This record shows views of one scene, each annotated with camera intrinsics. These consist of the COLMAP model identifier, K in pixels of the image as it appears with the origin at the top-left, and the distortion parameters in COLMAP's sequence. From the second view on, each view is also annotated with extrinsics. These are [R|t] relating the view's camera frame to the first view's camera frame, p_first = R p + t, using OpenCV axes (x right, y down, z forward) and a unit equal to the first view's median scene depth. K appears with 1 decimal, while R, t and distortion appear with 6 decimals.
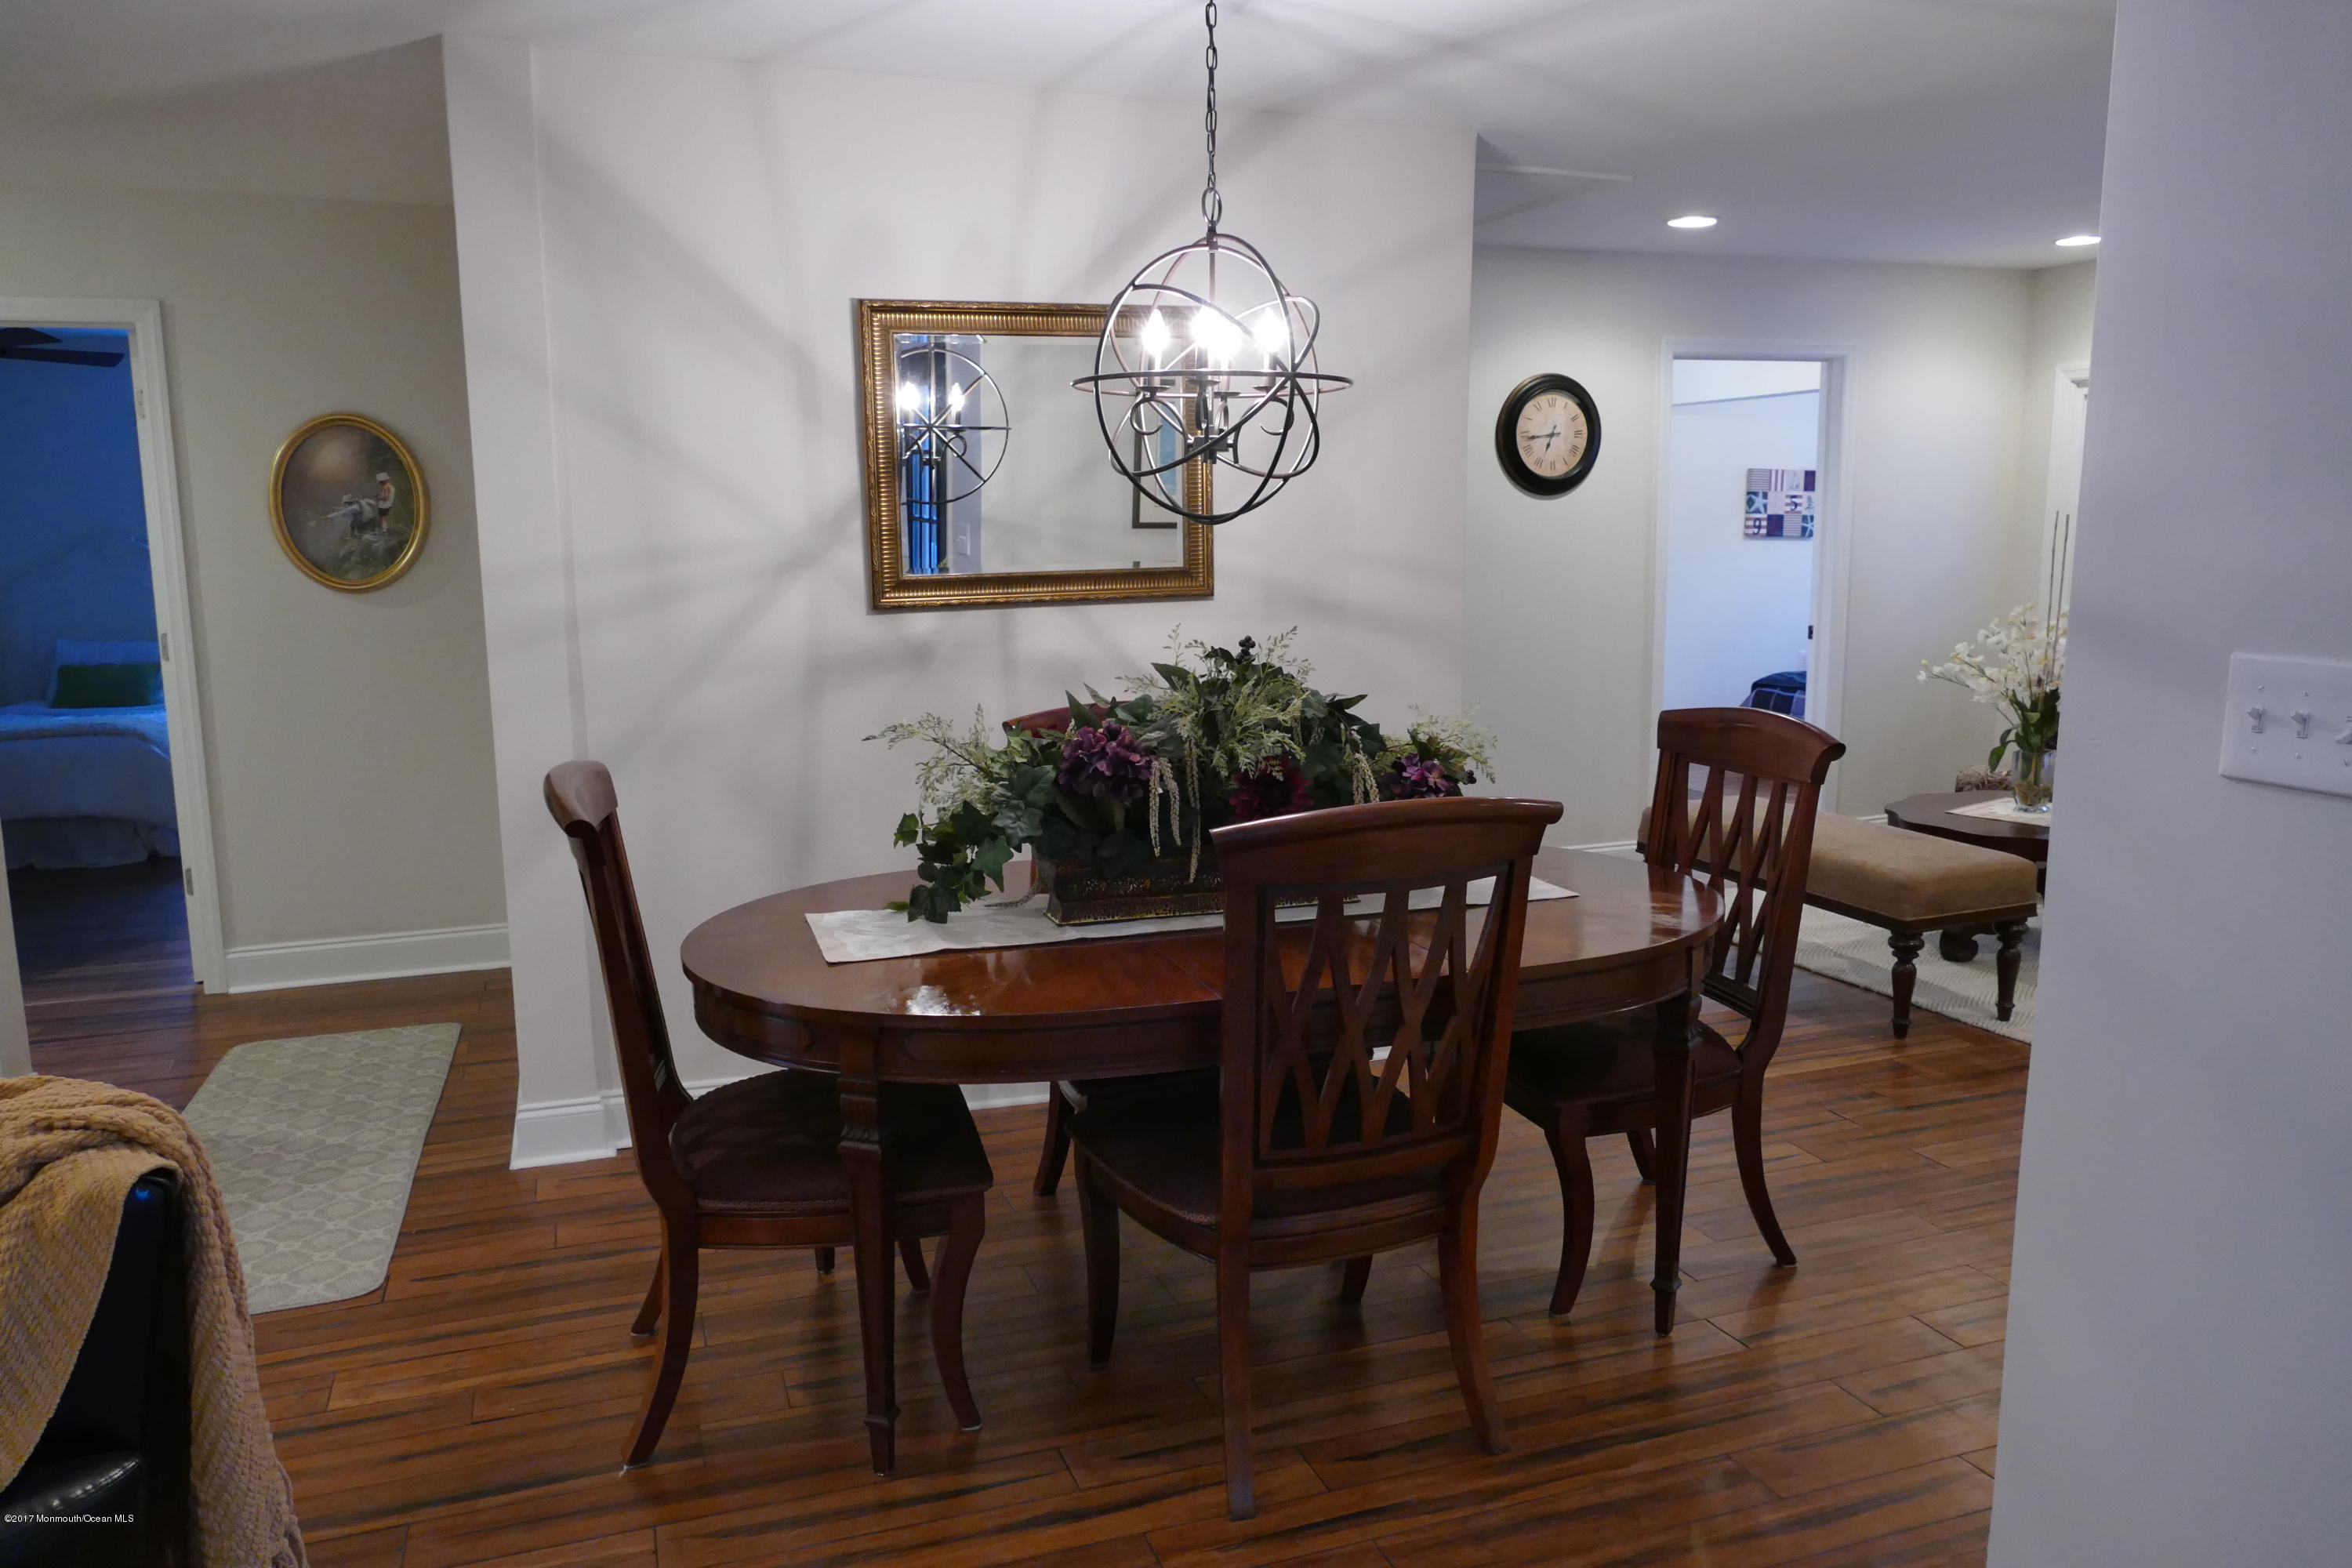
lens RADIAL K [[1675.4, 0, 1169.7], [0, 1675.4, 783.4], [0, 0, 1]] dist [-0.014478, 0.002222]
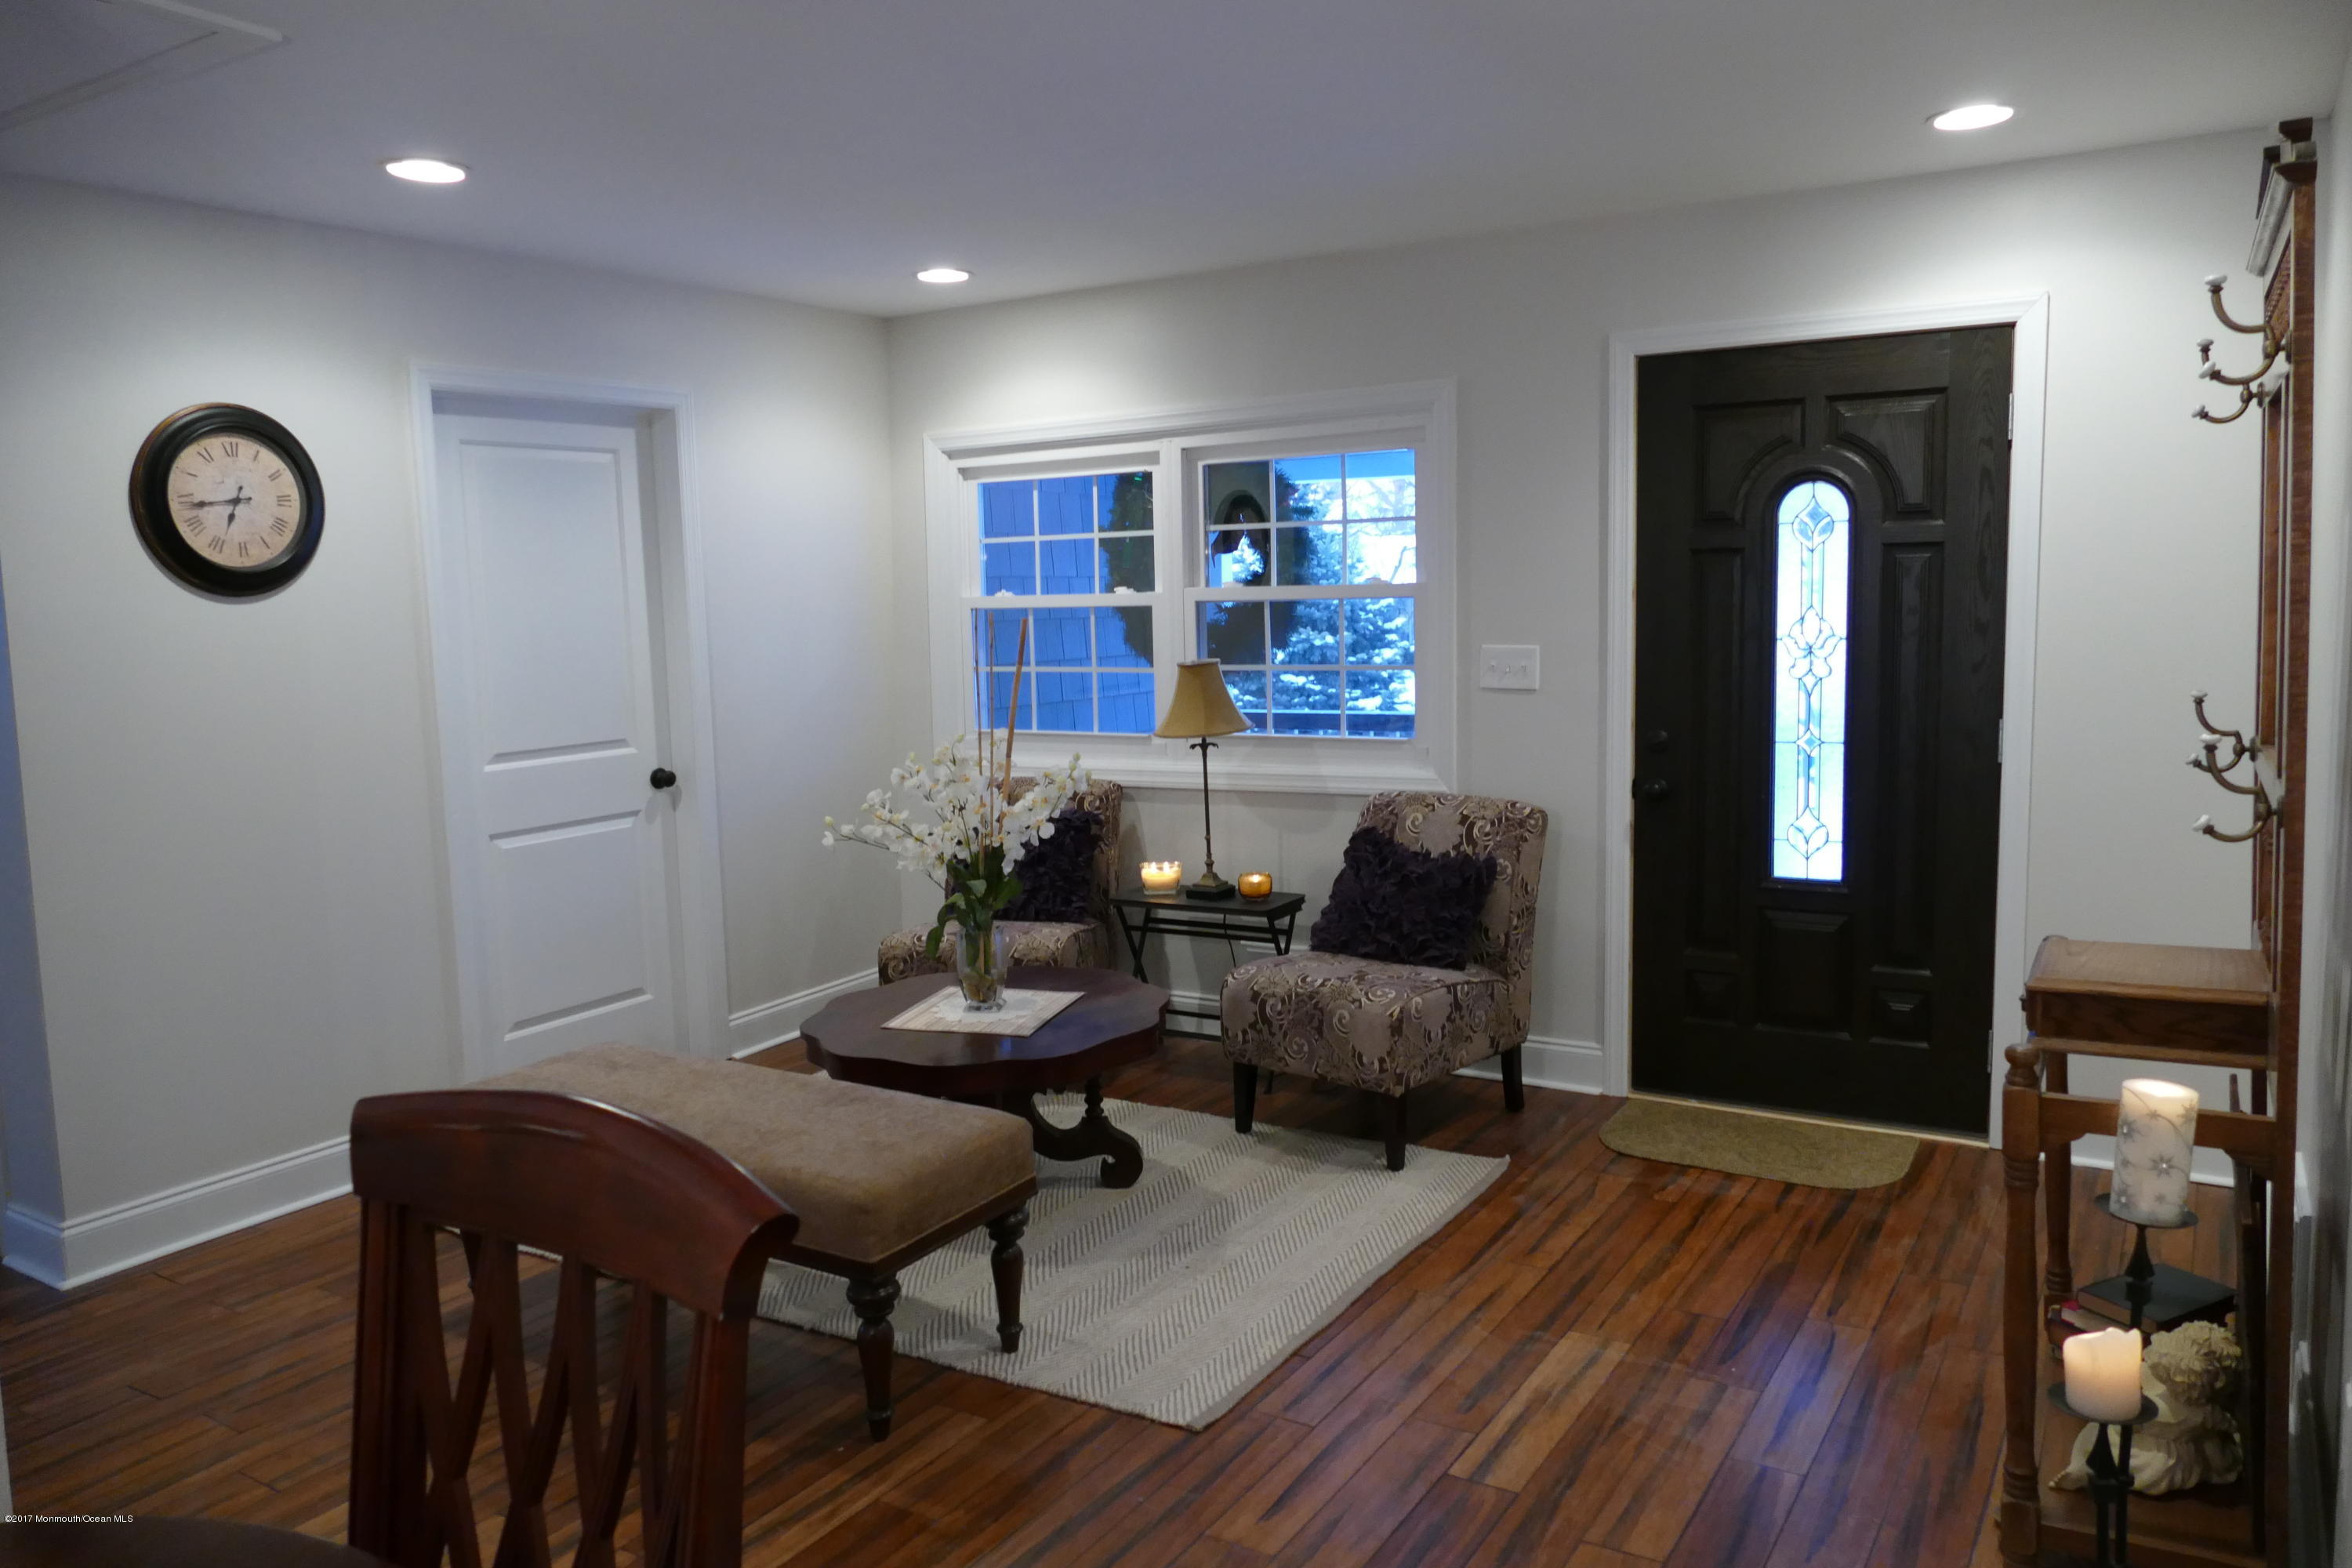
lens RADIAL K [[1675.4, 0, 1172.5], [0, 1675.4, 779.2], [0, 0, 1]] dist [-0.014478, 0.002222]
pose [[0.788682, -0.078339, 0.609789, 0.132359], [0.112625, 0.993474, -0.018035, -0.061615], [-0.604397, 0.082902, 0.792358, 0.344485]]
